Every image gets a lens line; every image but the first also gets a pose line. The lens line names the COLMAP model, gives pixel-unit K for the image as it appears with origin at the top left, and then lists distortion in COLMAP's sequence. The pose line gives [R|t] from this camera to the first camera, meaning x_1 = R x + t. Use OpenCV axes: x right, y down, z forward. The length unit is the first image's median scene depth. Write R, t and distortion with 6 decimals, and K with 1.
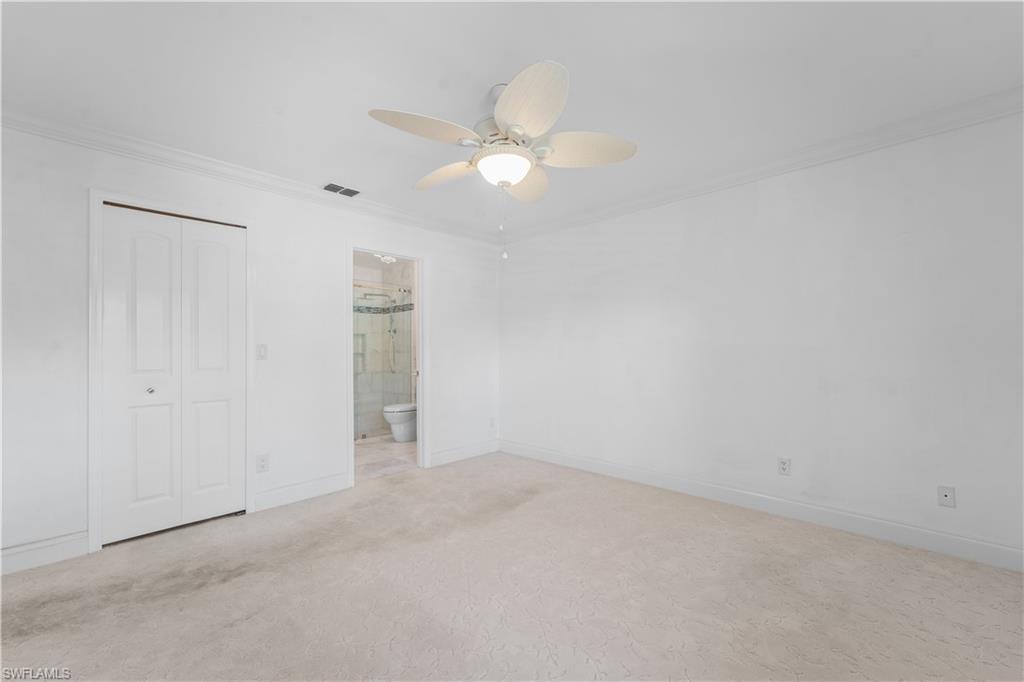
lens RADIAL K [[411.9, 0, 510.7], [0, 411.9, 346.4], [0, 0, 1]] dist [0.001361, -0.000004]
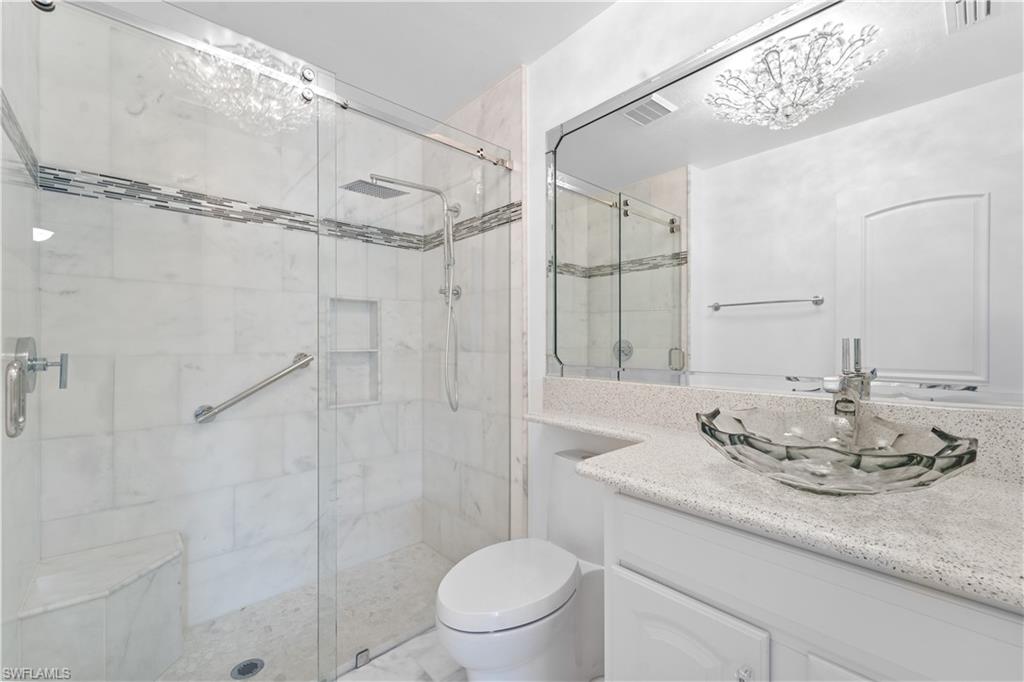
lens RADIAL K [[411.9, 0, 510.7], [0, 411.9, 346.4], [0, 0, 1]] dist [0.001361, -0.000004]
pose [[0.997702, 0.005164, -0.067563, -0.209808], [-0.004549, 0.999947, 0.009260, 0.007356], [0.067607, -0.008931, 0.997672, 0.641242]]
